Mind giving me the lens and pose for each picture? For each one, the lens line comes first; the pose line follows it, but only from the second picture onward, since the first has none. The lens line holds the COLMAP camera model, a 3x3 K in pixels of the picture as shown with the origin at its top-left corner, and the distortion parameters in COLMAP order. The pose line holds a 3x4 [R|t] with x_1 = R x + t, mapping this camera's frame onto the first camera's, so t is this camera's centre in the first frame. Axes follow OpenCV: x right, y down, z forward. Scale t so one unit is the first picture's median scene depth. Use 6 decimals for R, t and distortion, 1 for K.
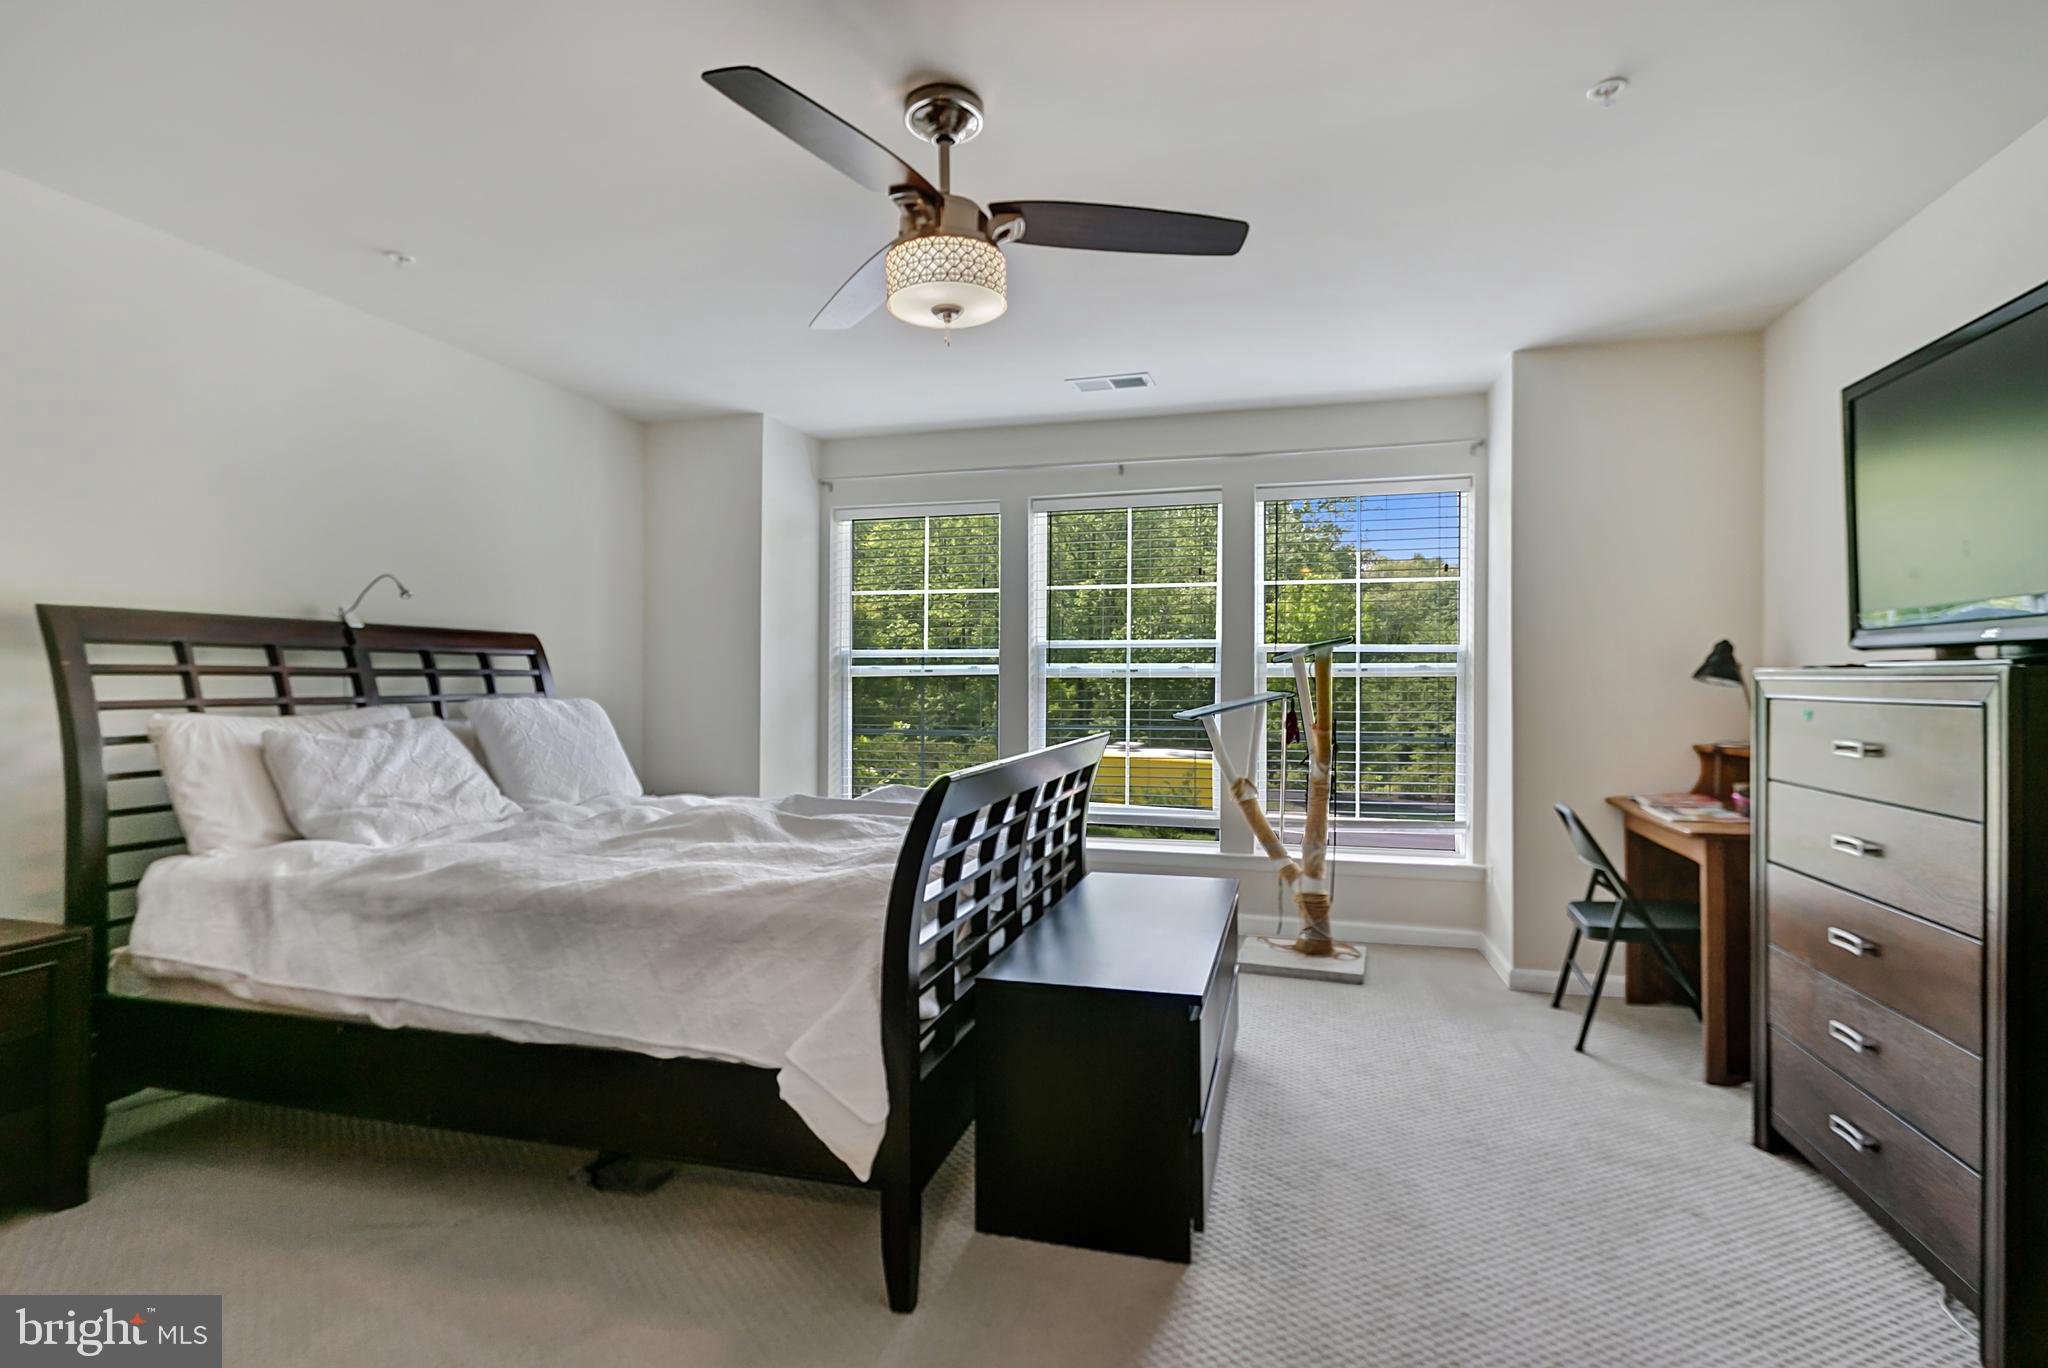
lens RADIAL K [[961.9, 0, 1051.3], [0, 961.9, 686.6], [0, 0, 1]] dist [-0.006036, -0.000288]
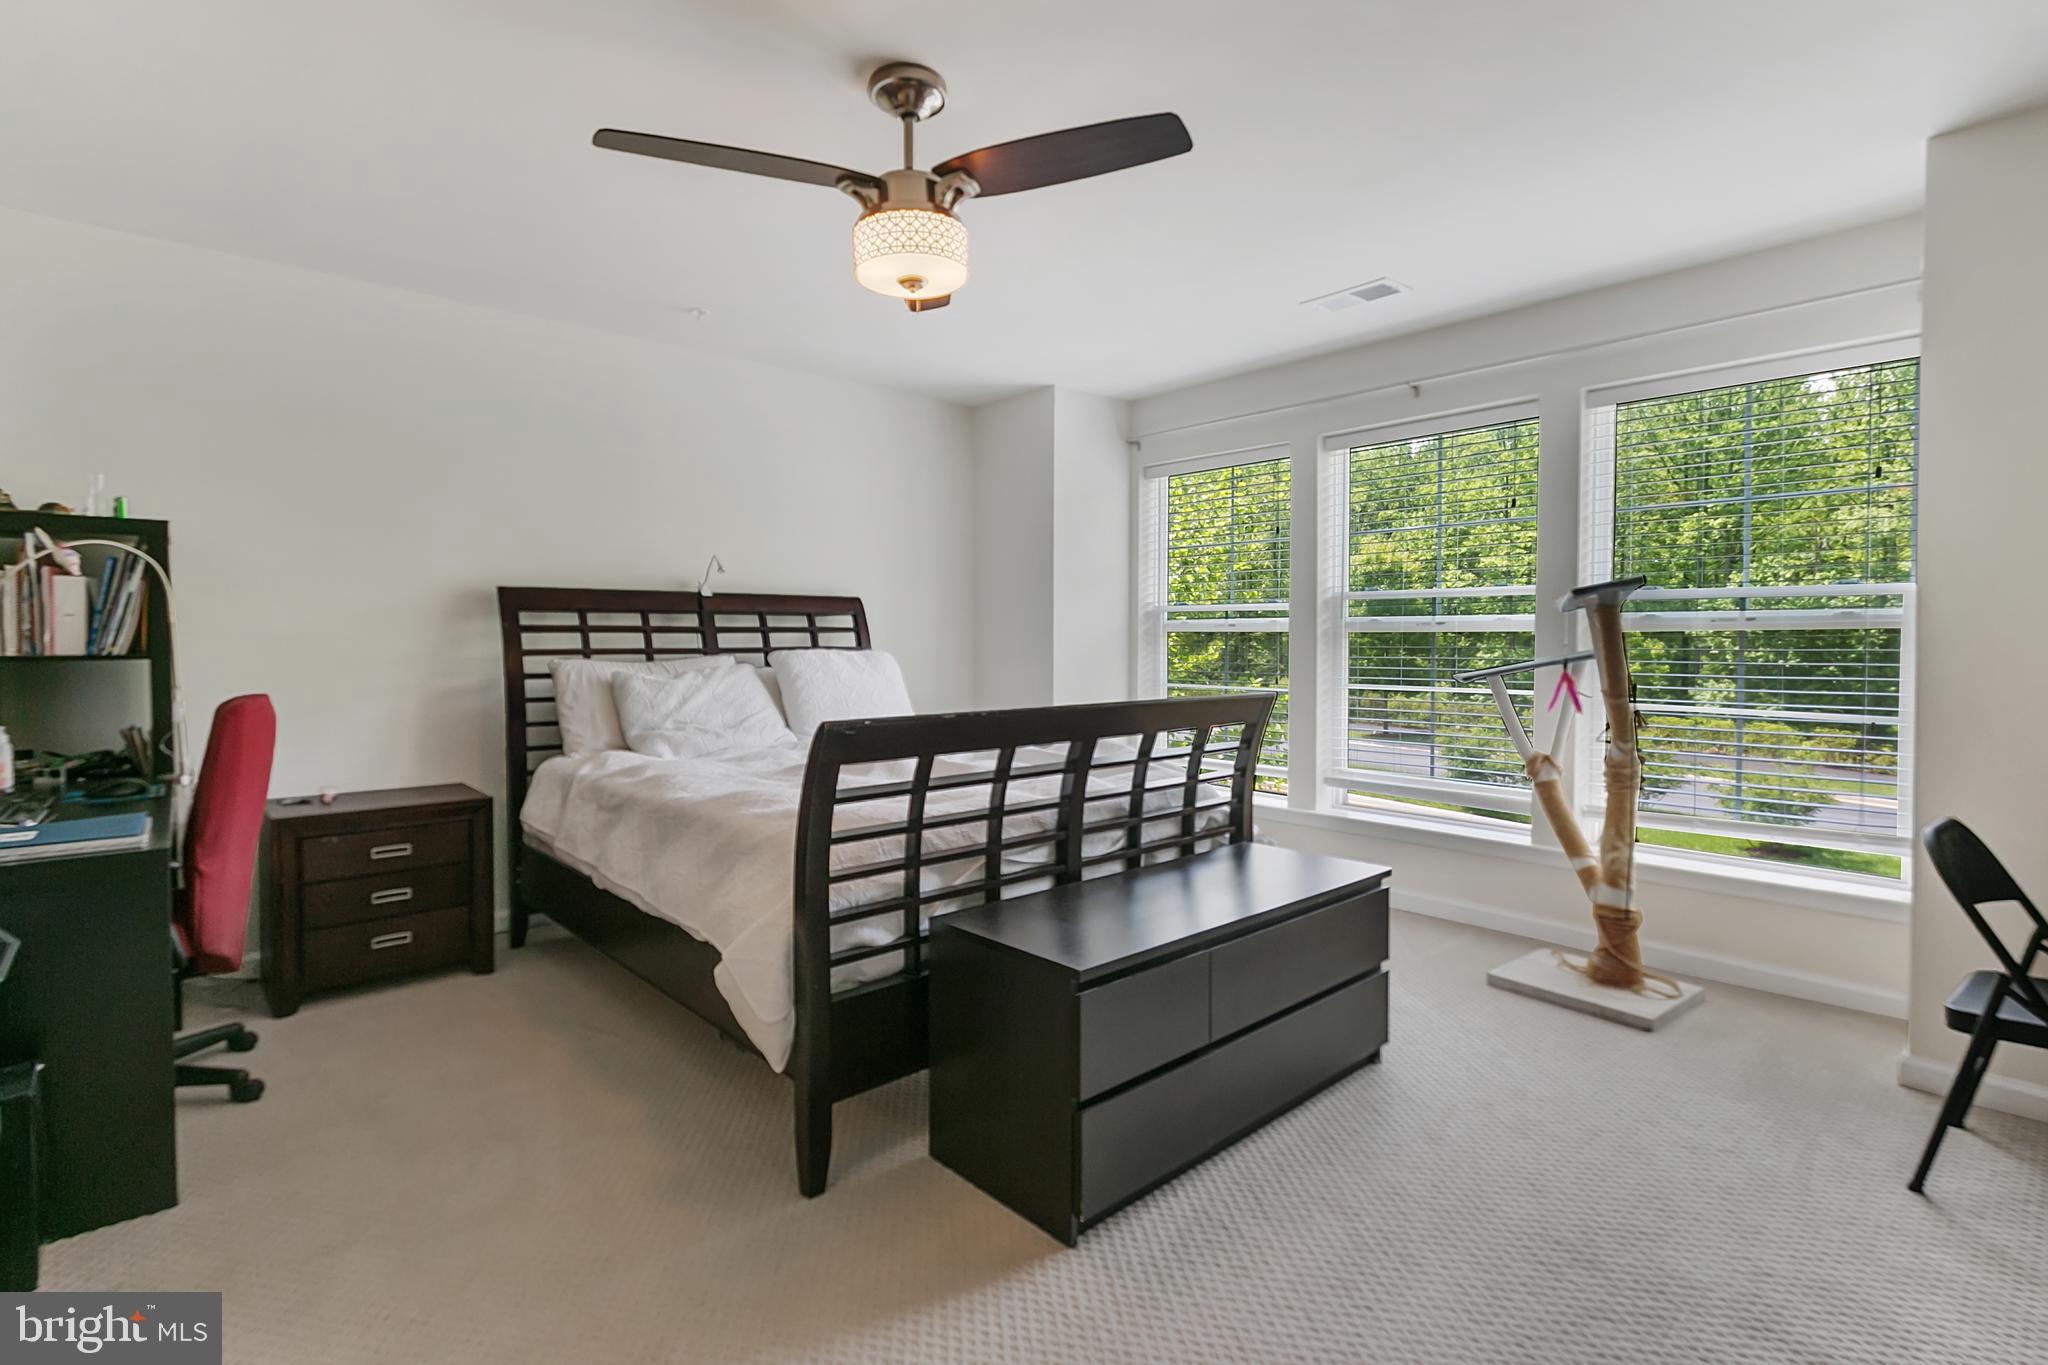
lens RADIAL K [[971.1, 0, 1033.8], [0, 971.1, 660.0], [0, 0, 1]] dist [-0.002815, -0.000595]
pose [[0.842745, 0.010820, -0.538204, 0.426210], [-0.001480, 0.999841, 0.017783, 0.002762], [0.538310, -0.014190, 0.842627, 0.124215]]
